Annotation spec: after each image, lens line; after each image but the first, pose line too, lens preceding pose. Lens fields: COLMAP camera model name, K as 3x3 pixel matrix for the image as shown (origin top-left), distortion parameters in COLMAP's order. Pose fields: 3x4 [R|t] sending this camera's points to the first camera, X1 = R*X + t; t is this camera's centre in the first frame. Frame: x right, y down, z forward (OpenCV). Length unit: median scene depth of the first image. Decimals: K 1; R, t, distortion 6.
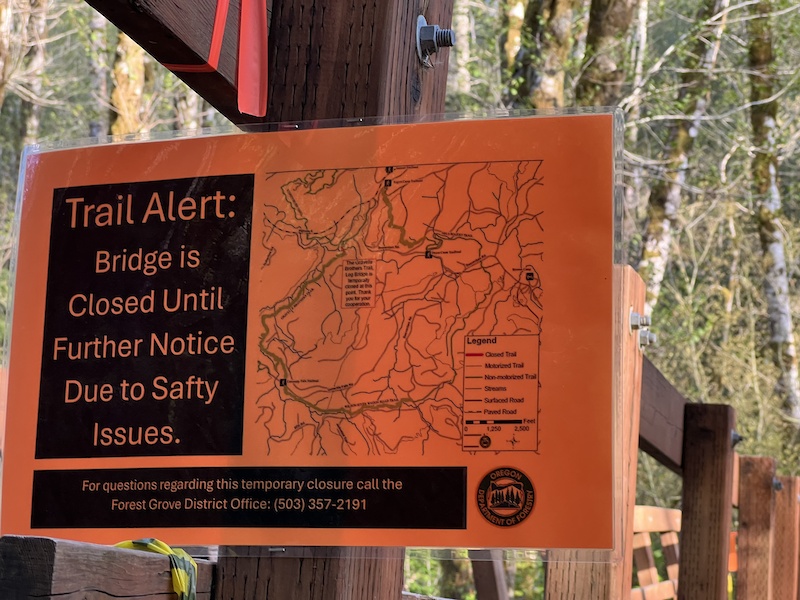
lens RADIAL K [[1780.1, 0, 400.0], [0, 1780.1, 300.0], [0, 0, 1]] dist [0.272536, 0.552054]
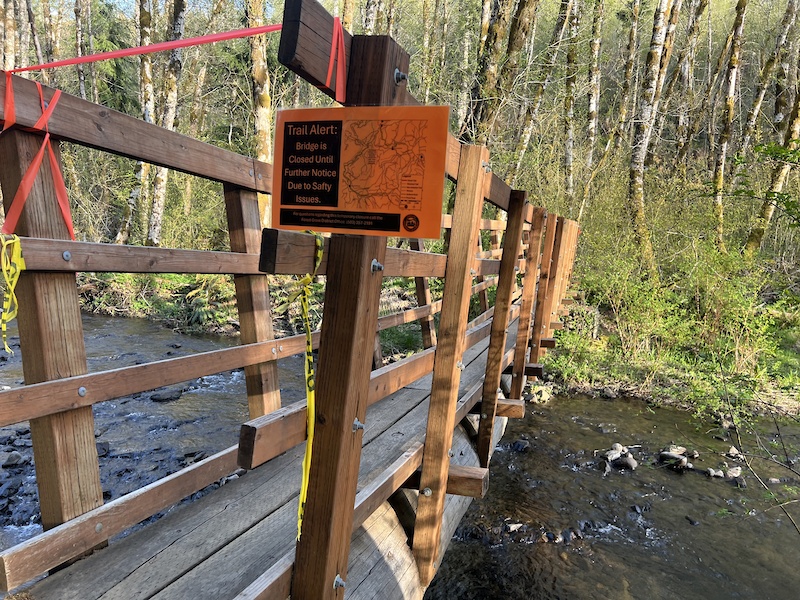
lens RADIAL K [[593.2, 0, 400.0], [0, 593.2, 300.0], [0, 0, 1]] dist [0.063606, -0.000433]
pose [[0.997716, 0.047994, -0.047522, 0.092189], [-0.034594, 0.967436, 0.250741, -0.030367], [0.058009, -0.248524, 0.966887, -0.135293]]
